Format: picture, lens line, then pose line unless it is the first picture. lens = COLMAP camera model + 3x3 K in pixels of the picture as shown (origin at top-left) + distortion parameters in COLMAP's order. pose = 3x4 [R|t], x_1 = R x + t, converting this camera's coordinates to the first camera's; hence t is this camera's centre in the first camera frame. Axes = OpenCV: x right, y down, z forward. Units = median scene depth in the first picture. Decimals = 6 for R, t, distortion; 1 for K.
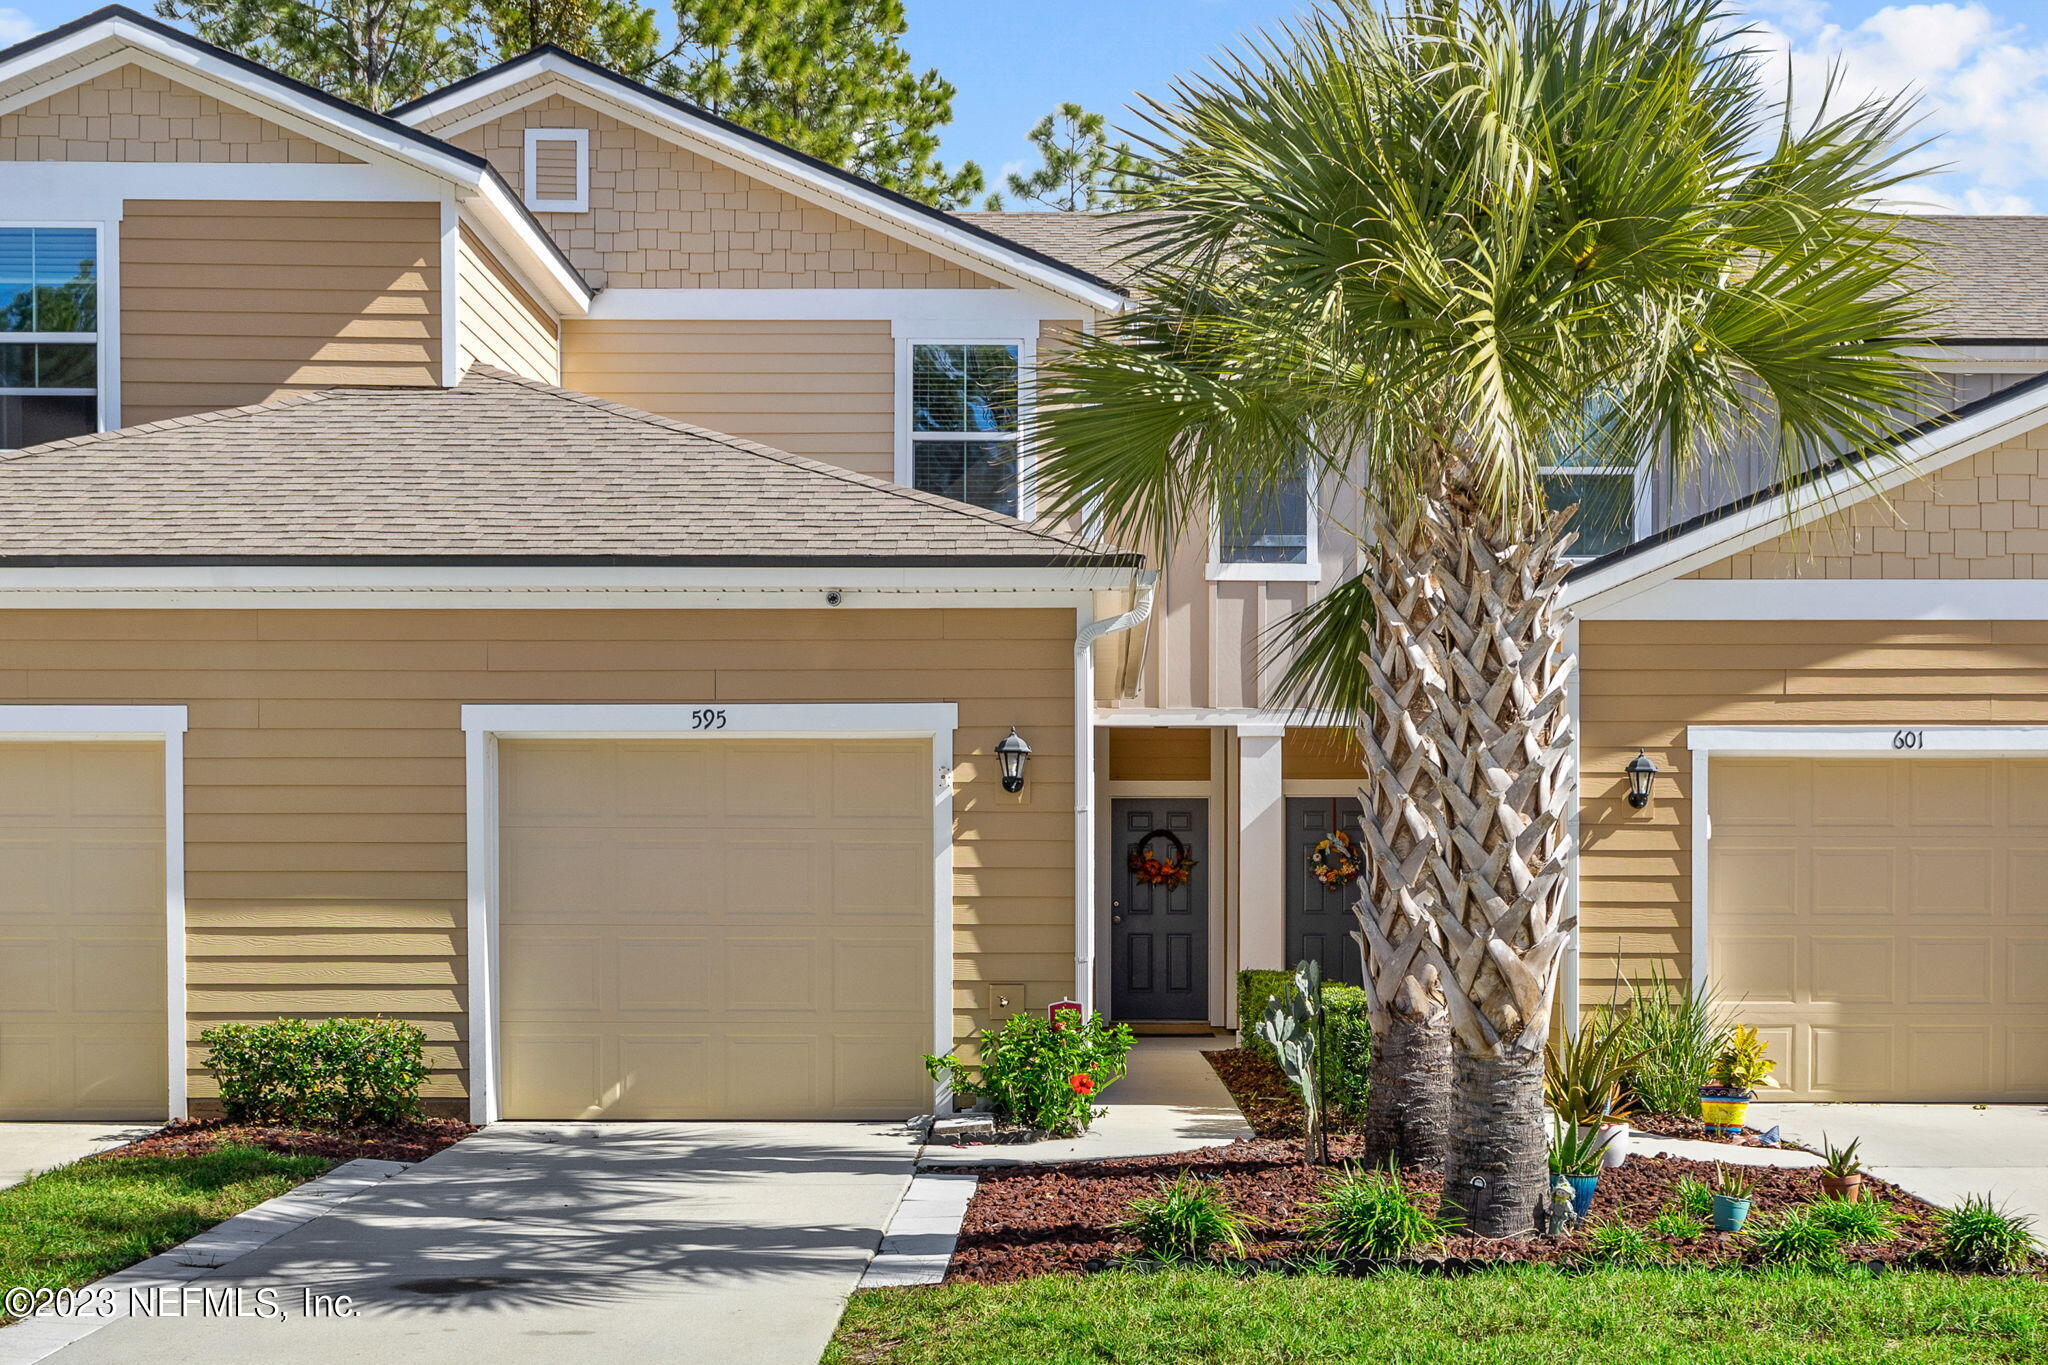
lens RADIAL K [[2953.2, 0, 1121.8], [0, 2953.2, 991.1], [0, 0, 1]] dist [0.024140, -0.081757]
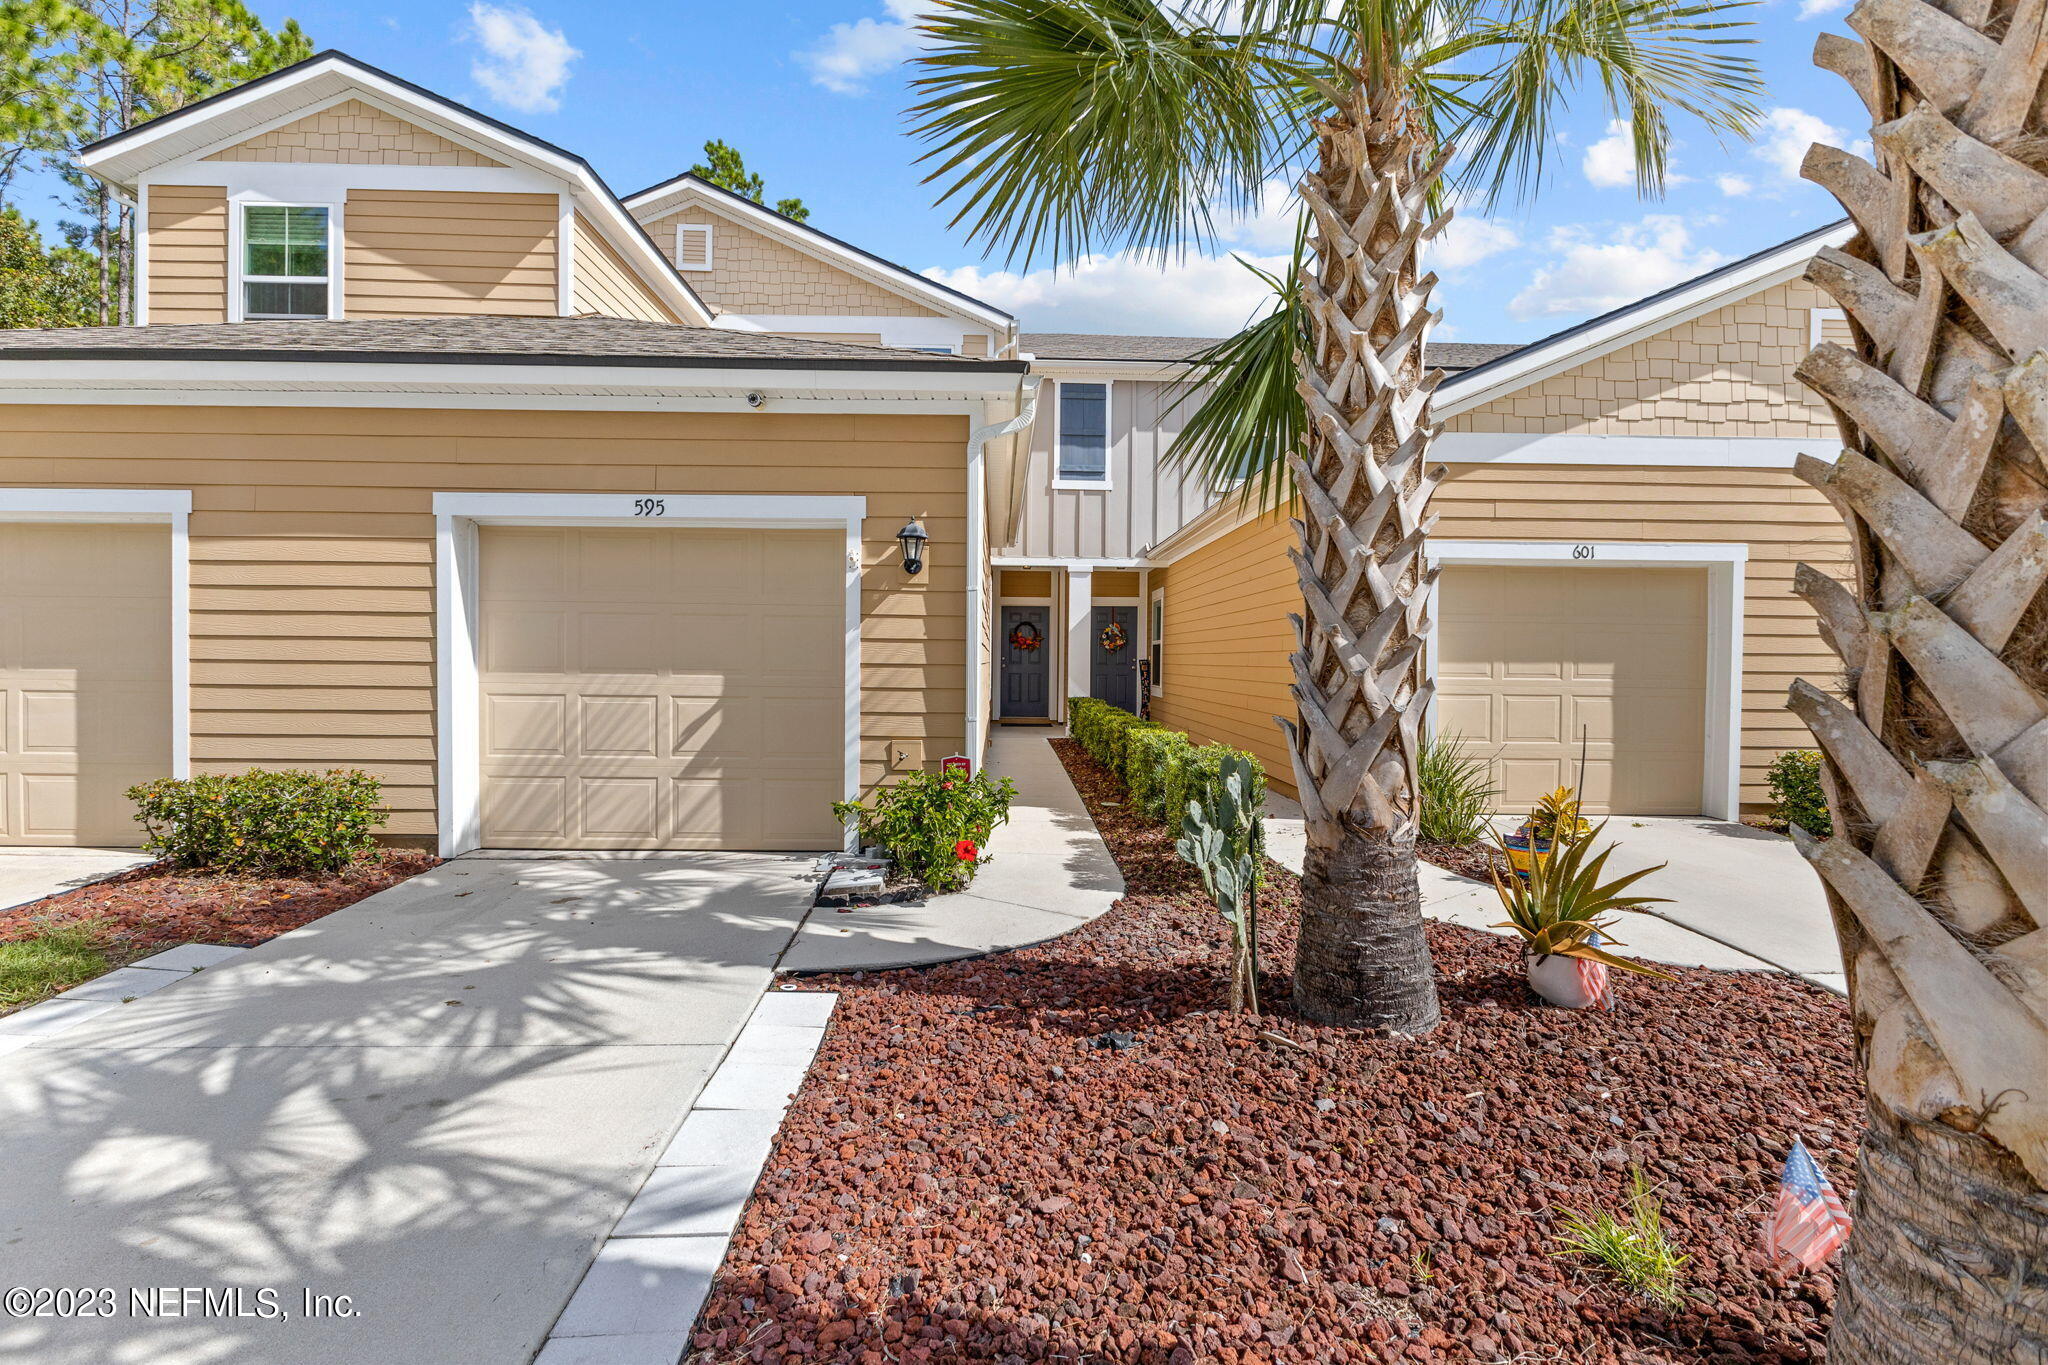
lens RADIAL K [[916.3, 0, 1015.7], [0, 916.3, 669.5], [0, 0, 1]] dist [-0.004068, -0.000994]
pose [[0.999896, 0.010112, 0.010268, -0.000073], [-0.010001, 0.999891, -0.010823, -0.026398], [-0.010376, 0.010719, 0.999889, 0.643075]]
